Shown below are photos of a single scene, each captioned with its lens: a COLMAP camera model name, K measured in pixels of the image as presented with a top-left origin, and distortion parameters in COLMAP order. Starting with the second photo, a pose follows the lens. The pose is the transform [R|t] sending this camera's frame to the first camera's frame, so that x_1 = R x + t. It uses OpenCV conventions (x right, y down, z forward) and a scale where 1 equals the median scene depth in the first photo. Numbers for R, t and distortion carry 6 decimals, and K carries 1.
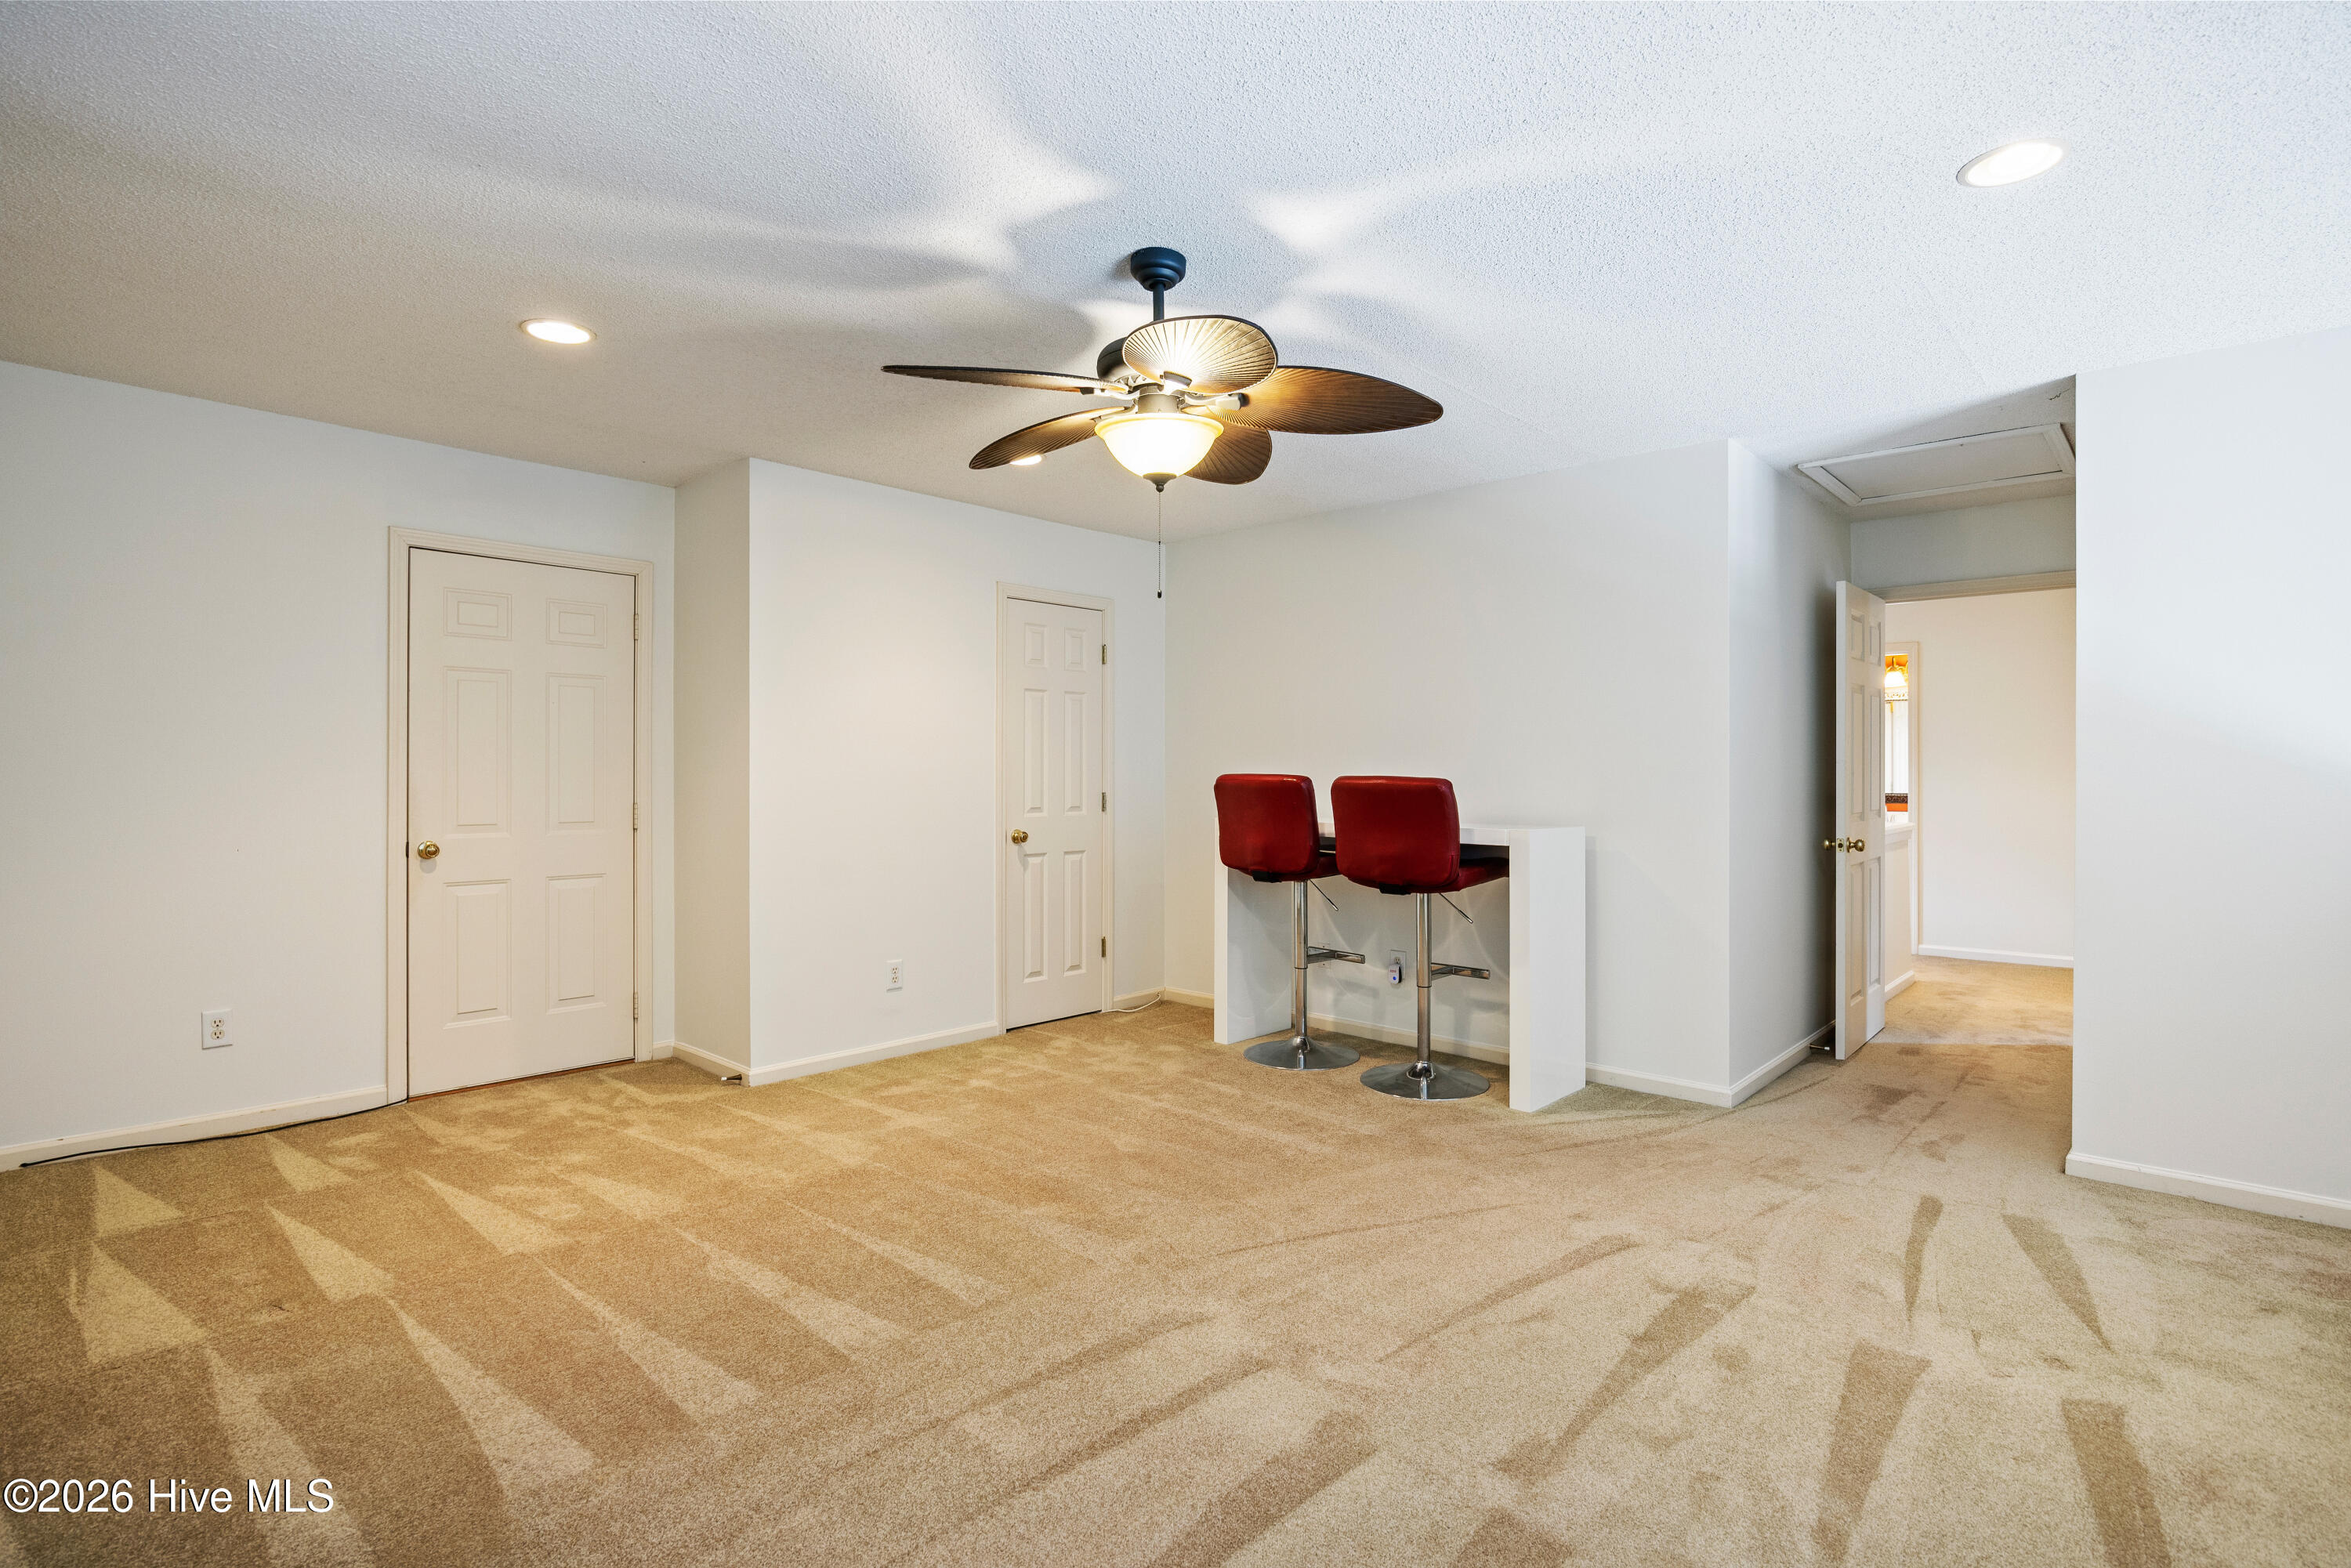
lens RADIAL K [[1119.2, 0, 1184.3], [0, 1119.2, 780.0], [0, 0, 1]] dist [0.003221, 0.000330]
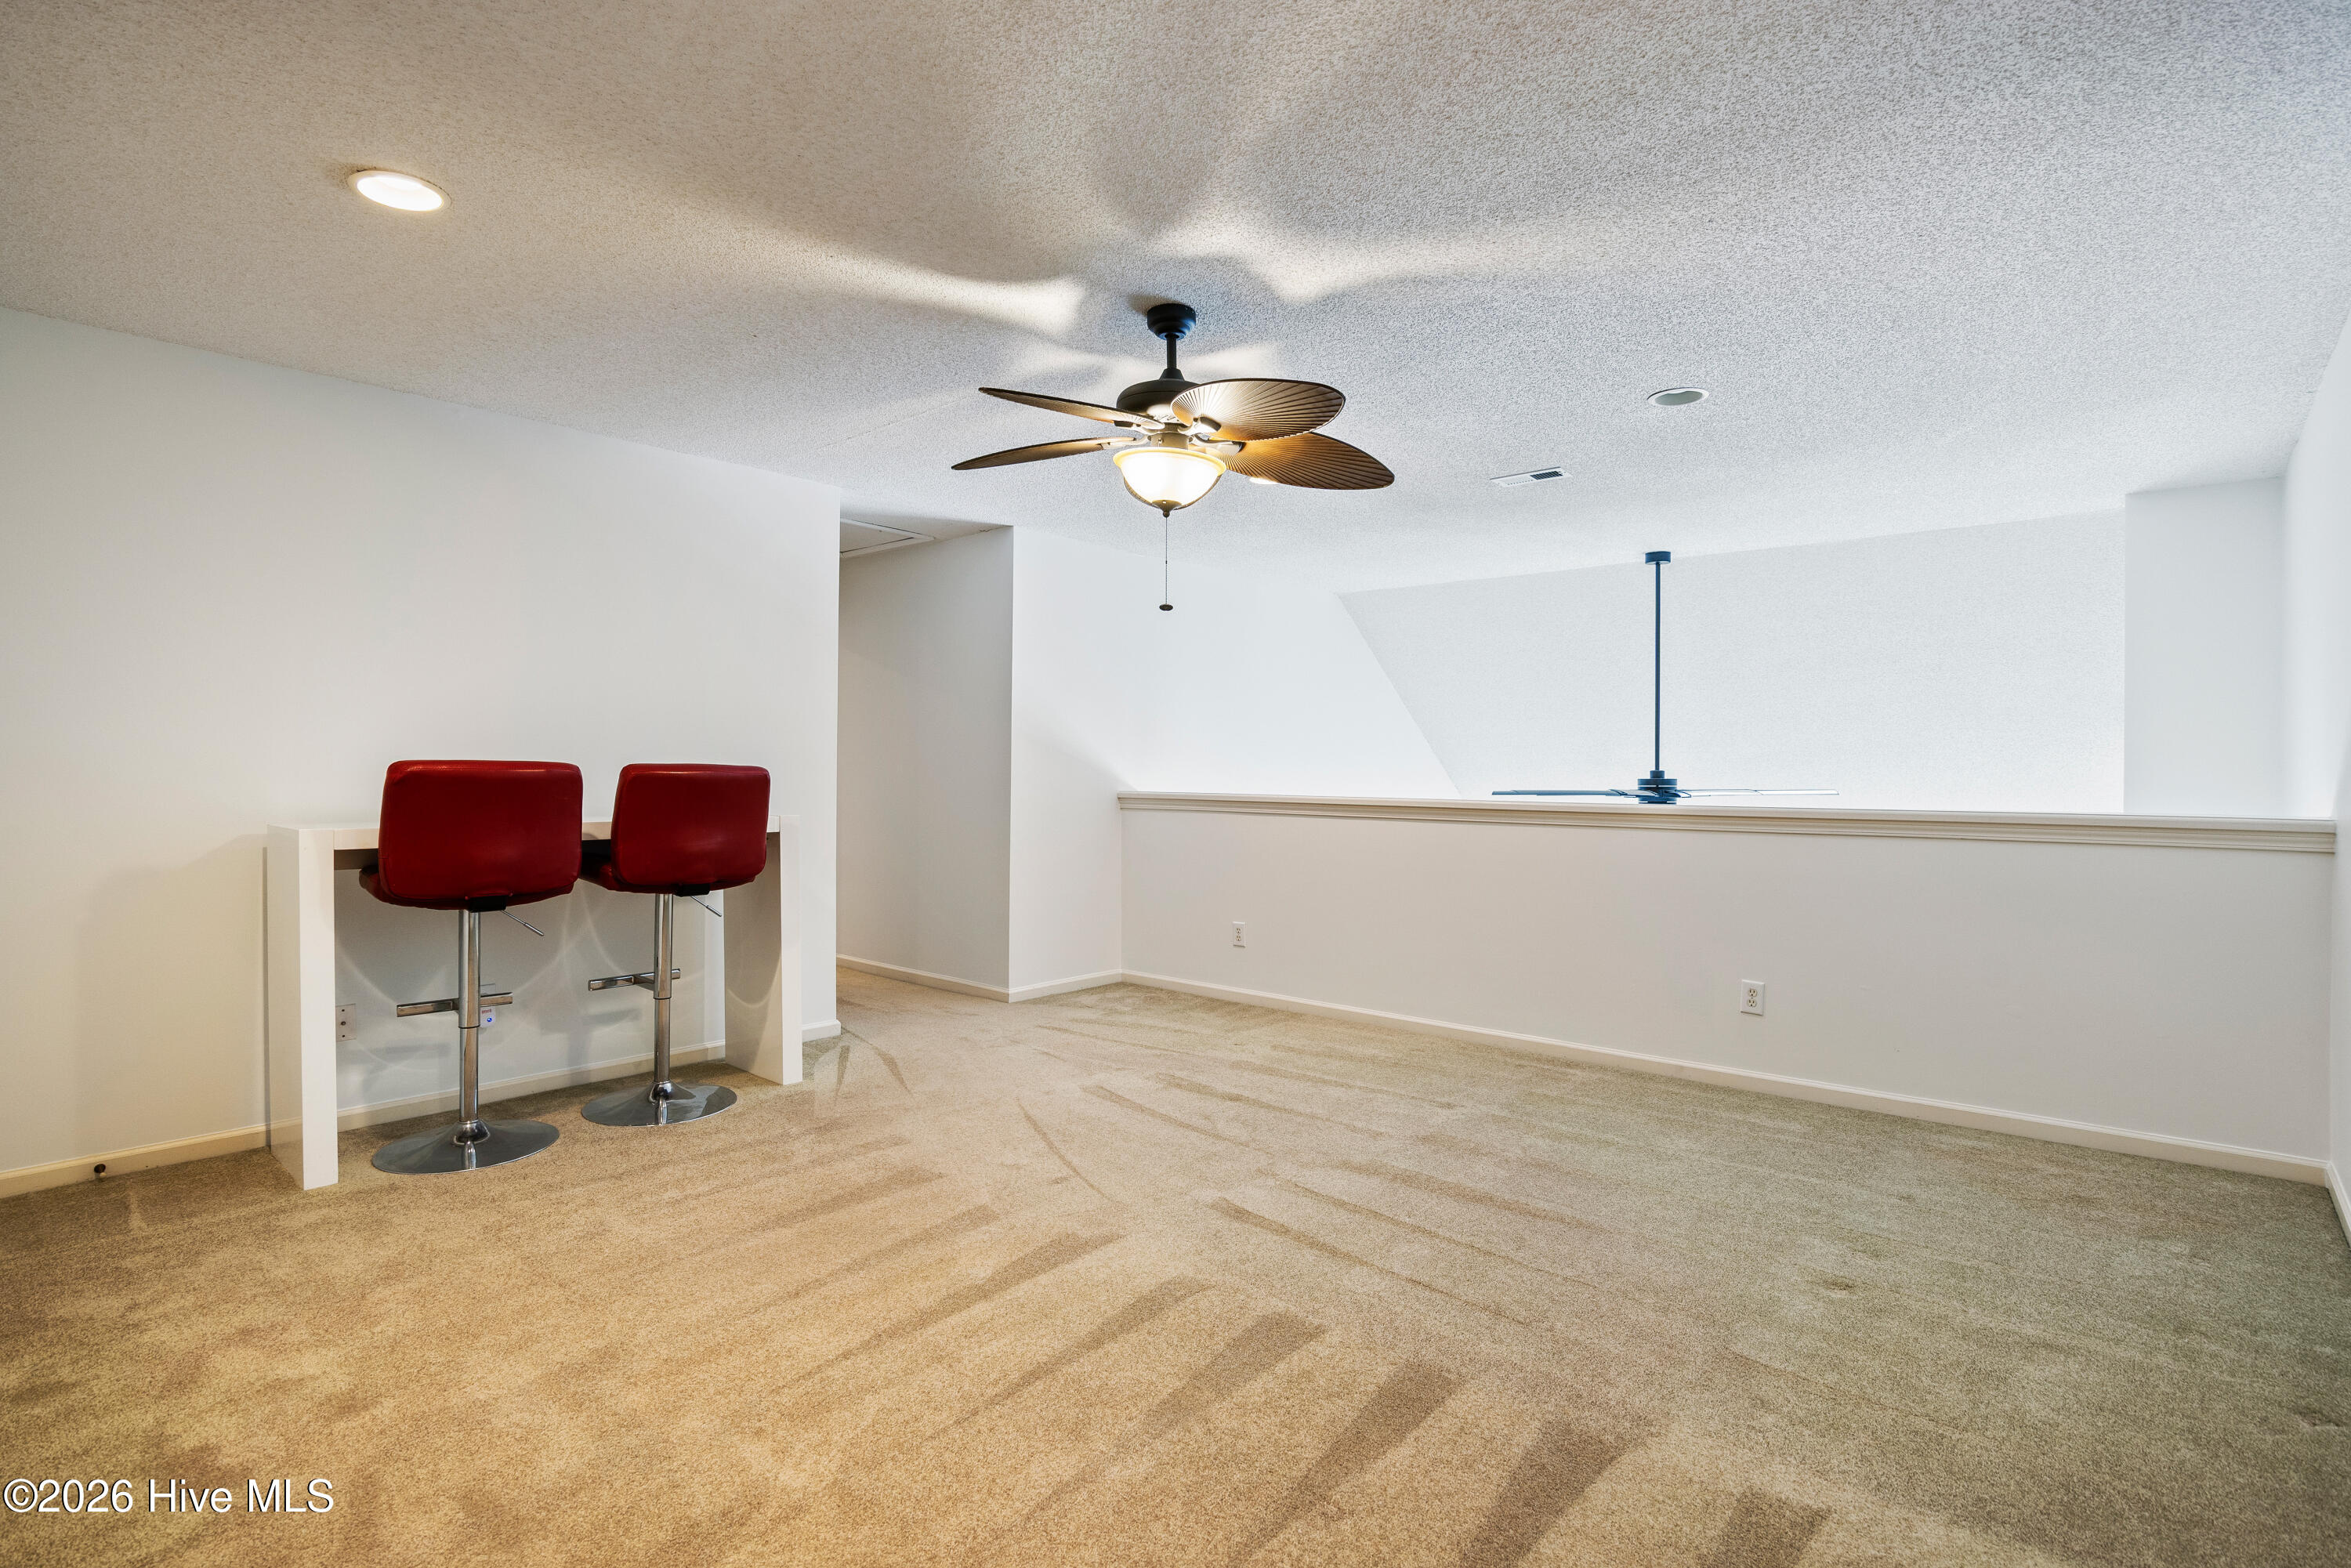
lens RADIAL K [[1119.2, 0, 1184.3], [0, 1119.2, 780.0], [0, 0, 1]] dist [0.003221, 0.000330]
pose [[-0.042828, -0.013315, 0.998994, -0.747833], [-0.008941, 0.999876, 0.012944, -0.007084], [-0.999042, -0.008378, -0.042942, 0.665009]]
